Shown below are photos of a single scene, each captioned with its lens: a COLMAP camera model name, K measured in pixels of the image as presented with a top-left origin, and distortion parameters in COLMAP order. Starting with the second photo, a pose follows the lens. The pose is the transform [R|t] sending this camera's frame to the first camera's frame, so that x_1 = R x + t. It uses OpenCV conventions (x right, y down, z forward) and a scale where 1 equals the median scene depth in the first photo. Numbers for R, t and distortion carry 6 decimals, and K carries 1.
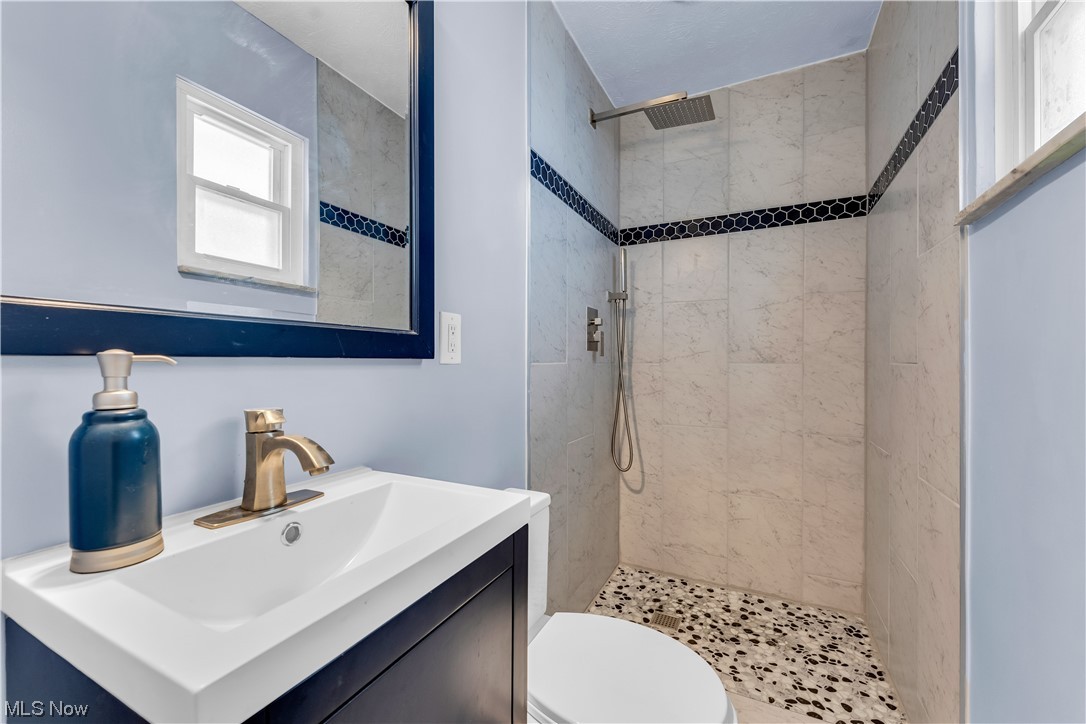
lens RADIAL K [[442.7, 0, 543.0], [0, 442.7, 362.0], [0, 0, 1]] dist [0.001038, 0.000156]
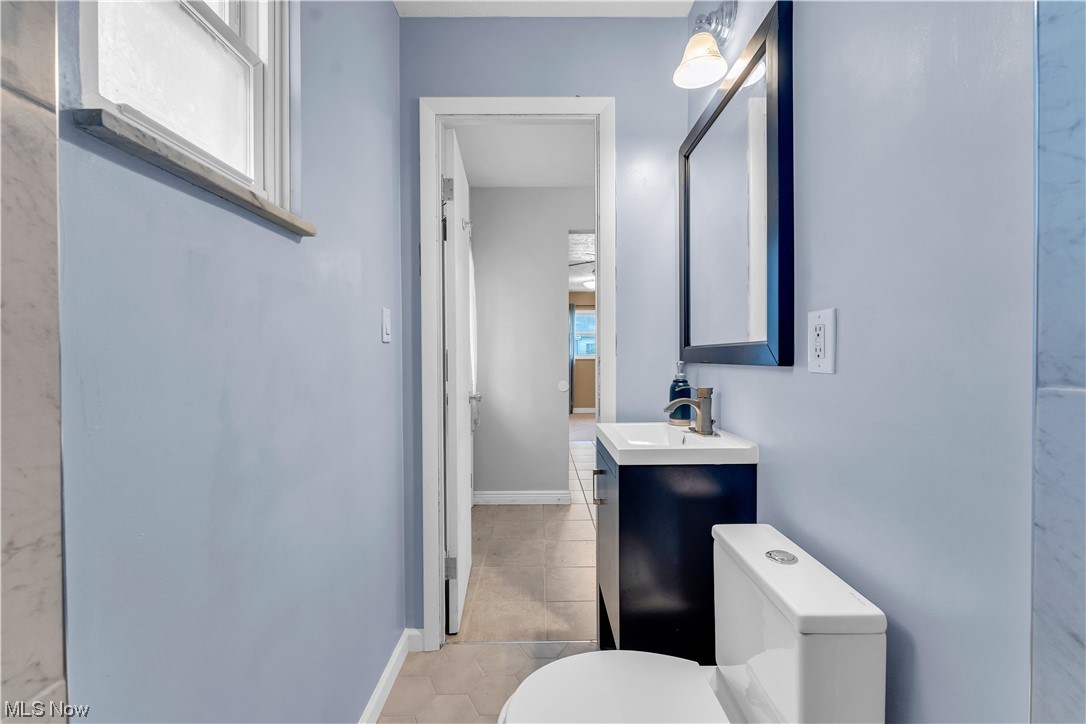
lens RADIAL K [[442.7, 0, 543.0], [0, 442.7, 362.0], [0, 0, 1]] dist [0.001038, 0.000156]
pose [[-0.890374, 0.009156, -0.455138, 0.600403], [0.006580, 0.999952, 0.007243, -0.025296], [0.455183, 0.003454, -0.890391, 1.484319]]
